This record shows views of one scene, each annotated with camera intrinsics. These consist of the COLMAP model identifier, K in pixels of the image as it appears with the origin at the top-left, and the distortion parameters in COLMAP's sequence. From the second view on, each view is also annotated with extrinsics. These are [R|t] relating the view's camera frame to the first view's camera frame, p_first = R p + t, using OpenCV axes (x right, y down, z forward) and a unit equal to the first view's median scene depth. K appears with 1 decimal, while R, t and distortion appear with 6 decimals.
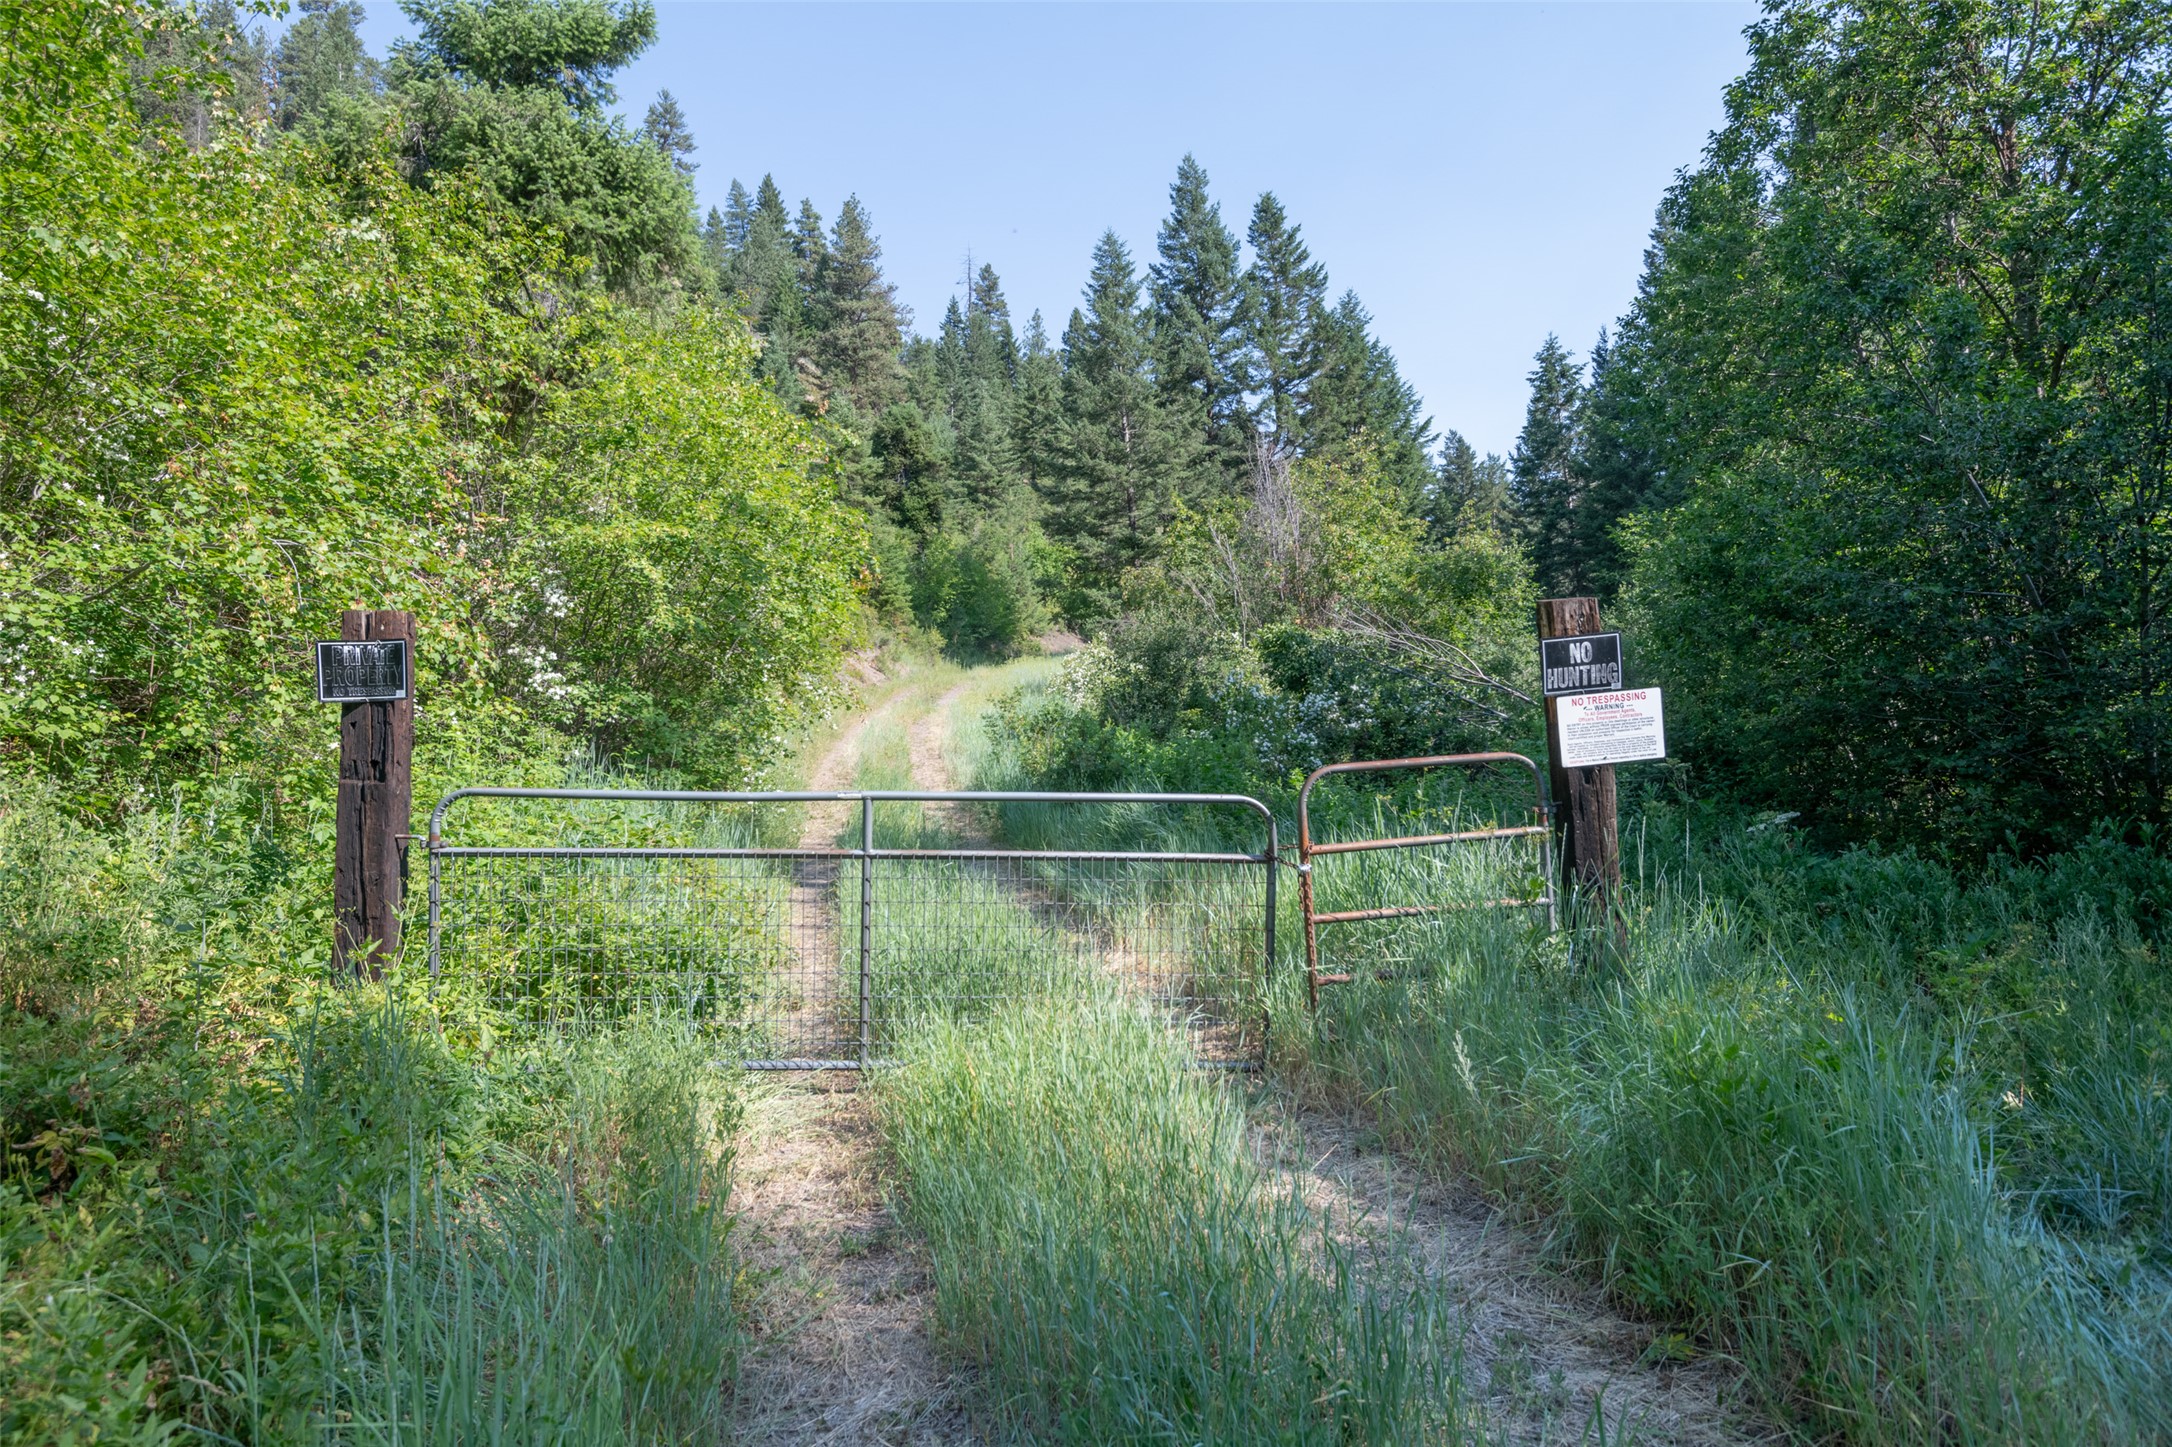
lens RADIAL K [[1246.8, 0, 1086.0], [0, 1246.8, 723.5], [0, 0, 1]] dist [0.003908, 0.000069]
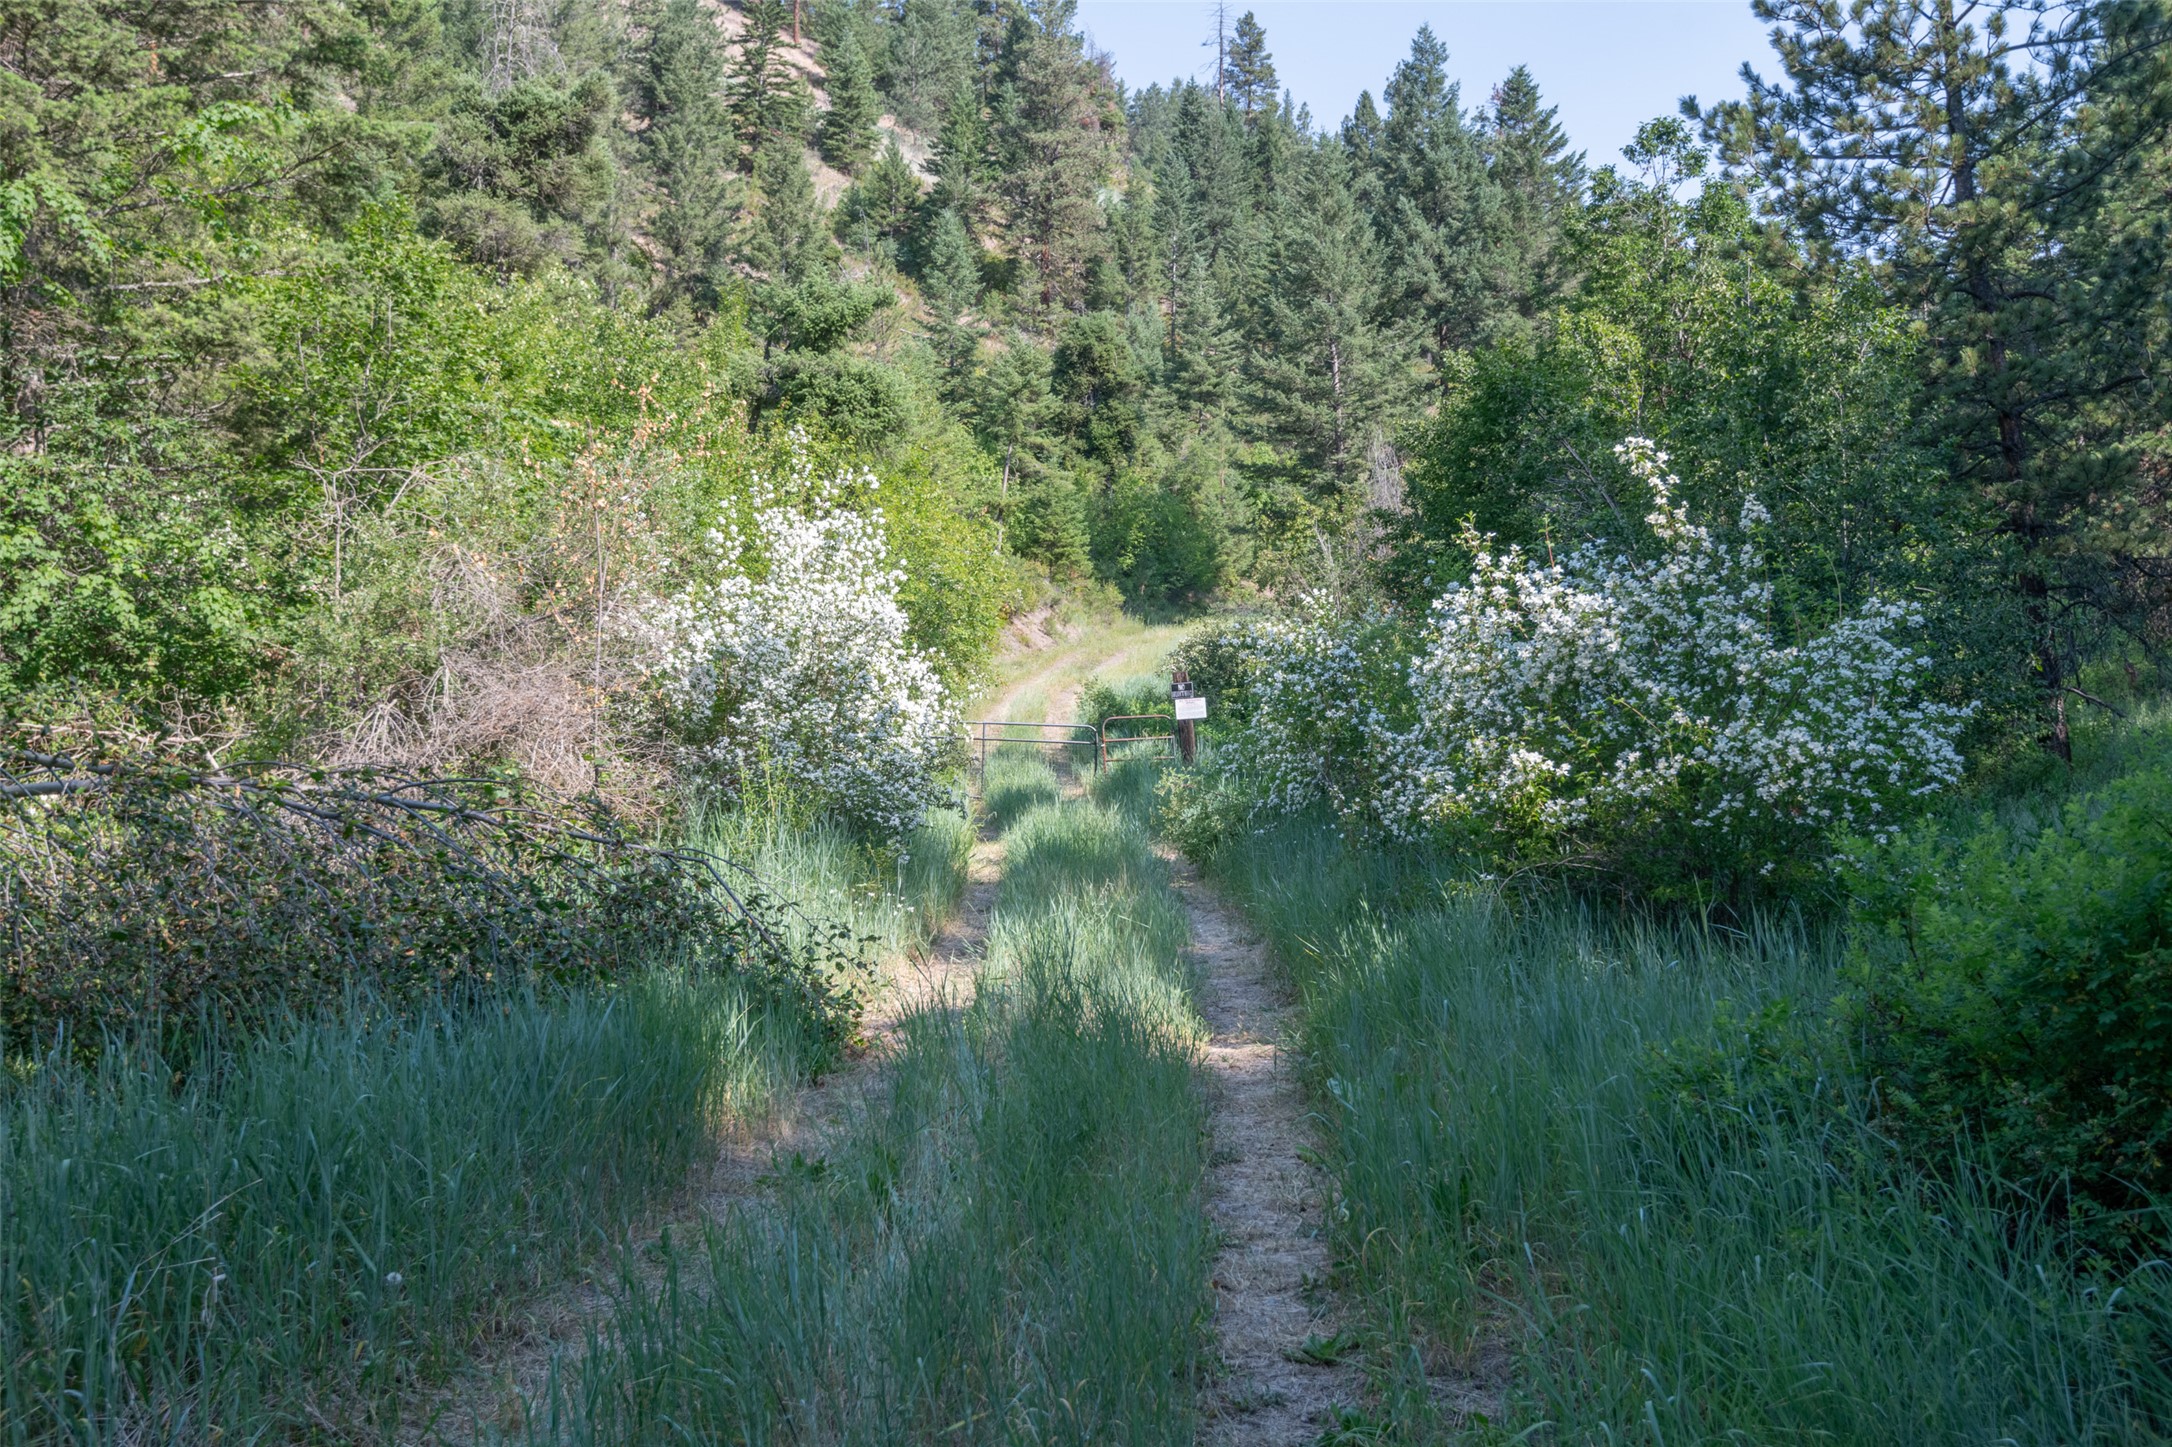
lens RADIAL K [[2043.8, 0, 1086.0], [0, 2043.8, 723.5], [0, 0, 1]] dist [0.017690, 0.001681]
pose [[0.985533, 0.024116, -0.167758, 0.100258], [-0.020221, 0.999486, 0.024893, -0.008410], [0.168272, -0.021141, 0.985514, -0.433160]]
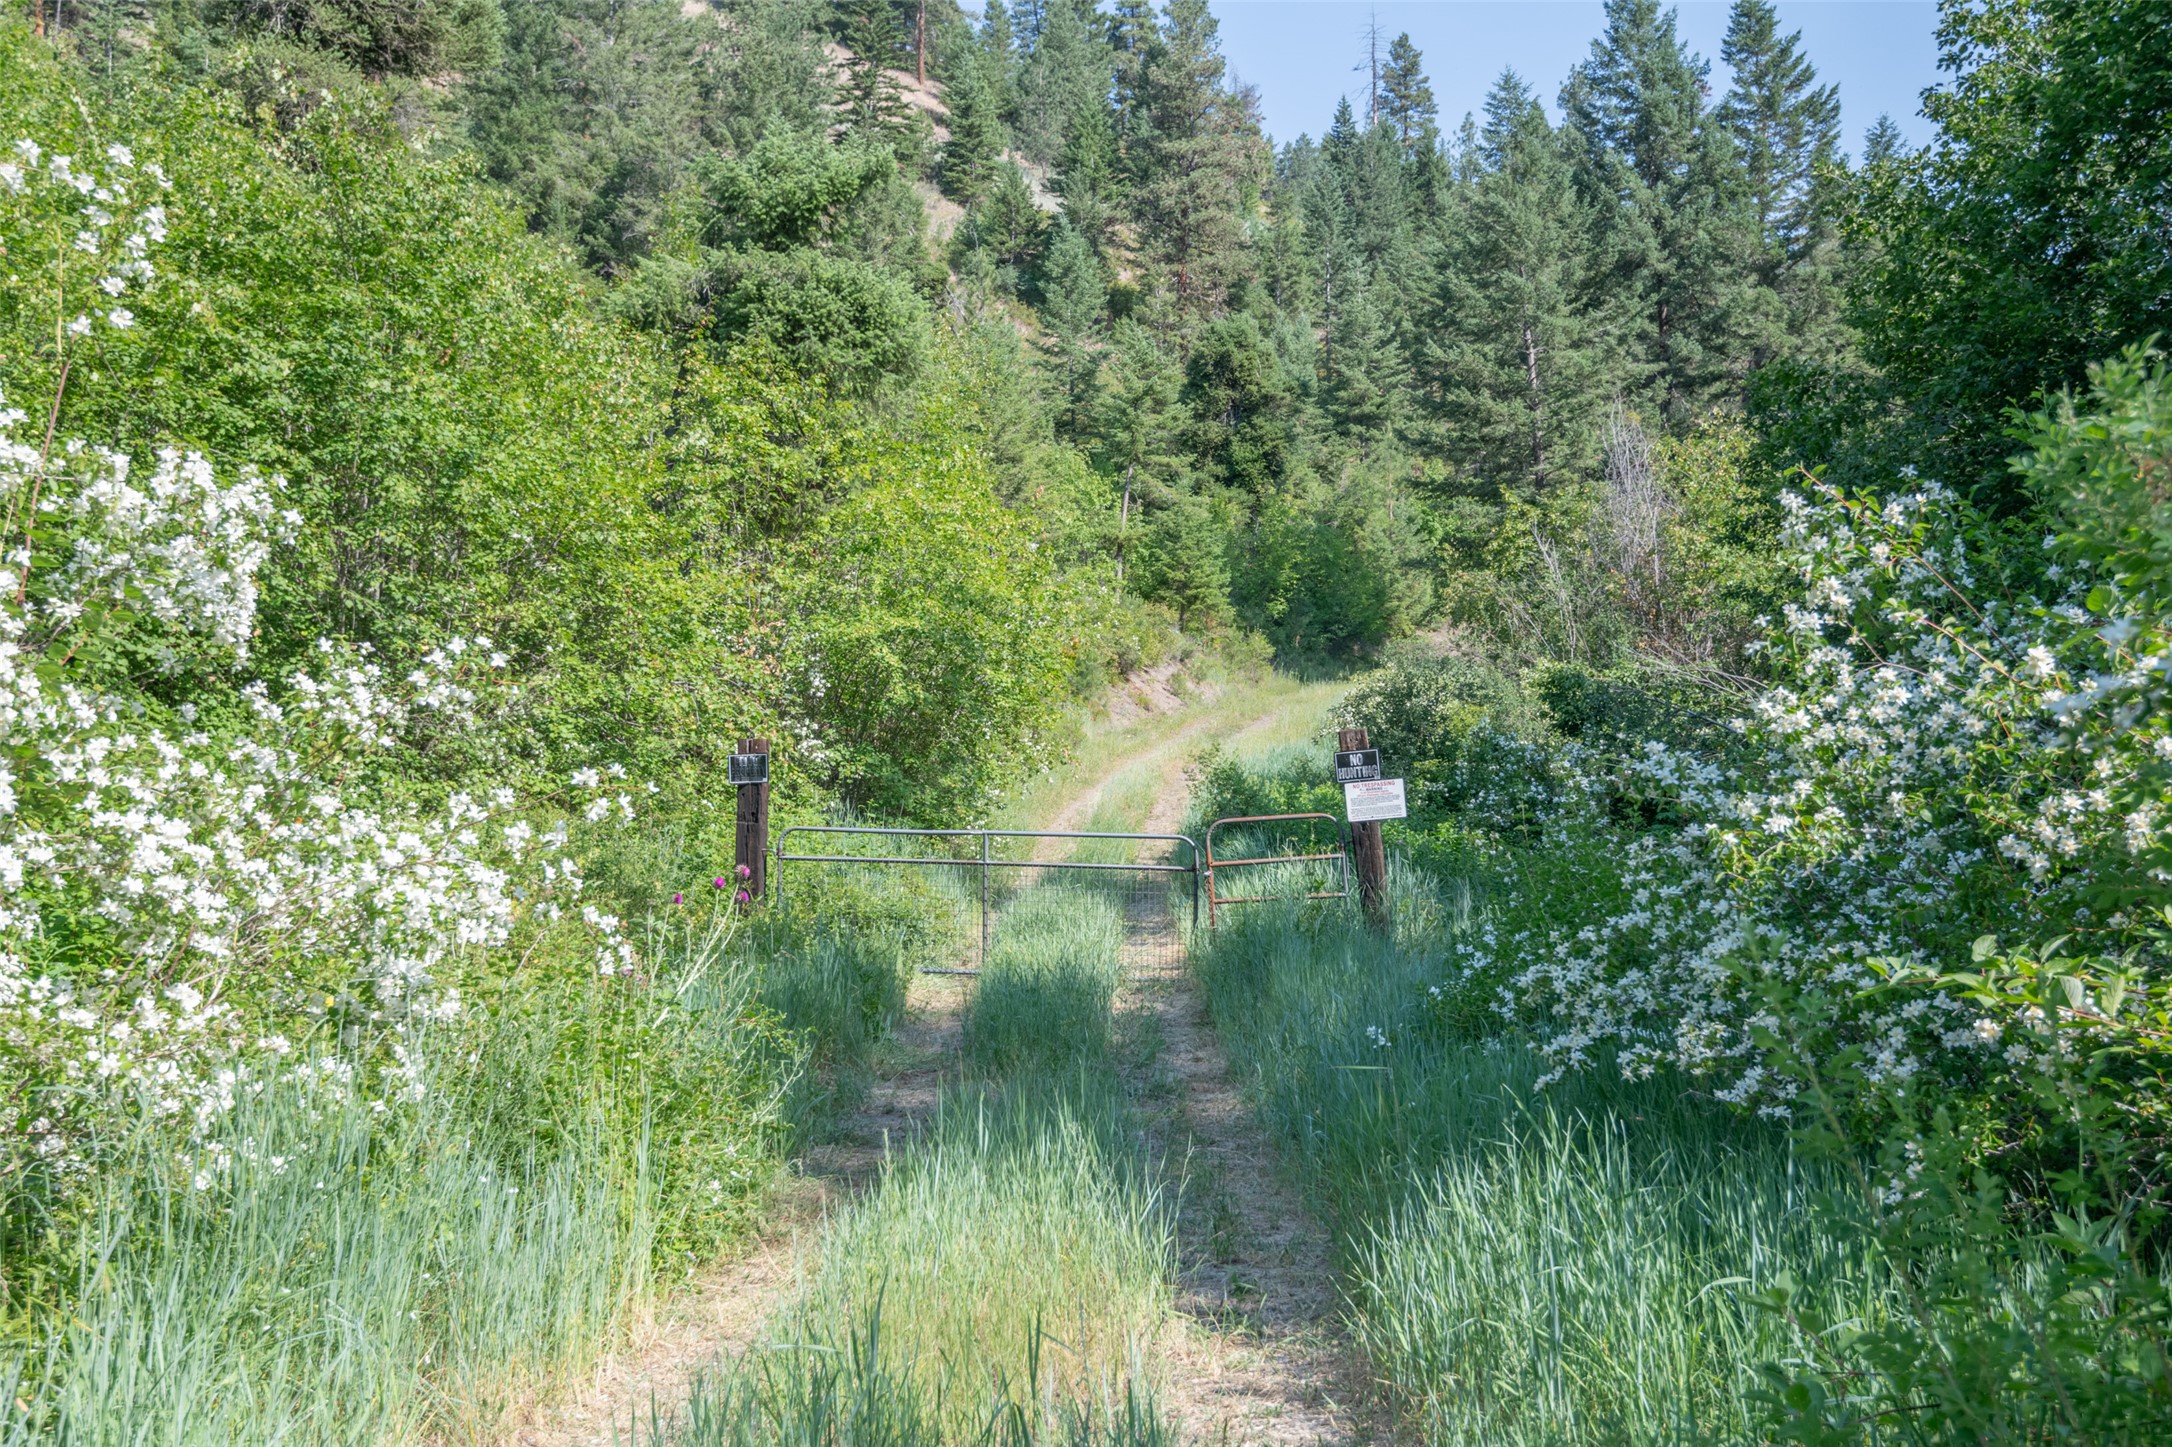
lens RADIAL K [[2043.8, 0, 1086.0], [0, 2043.8, 723.5], [0, 0, 1]] dist [0.017690, 0.001681]
pose [[0.969381, -0.001126, -0.245559, 0.068044], [-0.001504, 0.999943, -0.010523, -0.007053], [0.245557, 0.010571, 0.969325, -0.184146]]
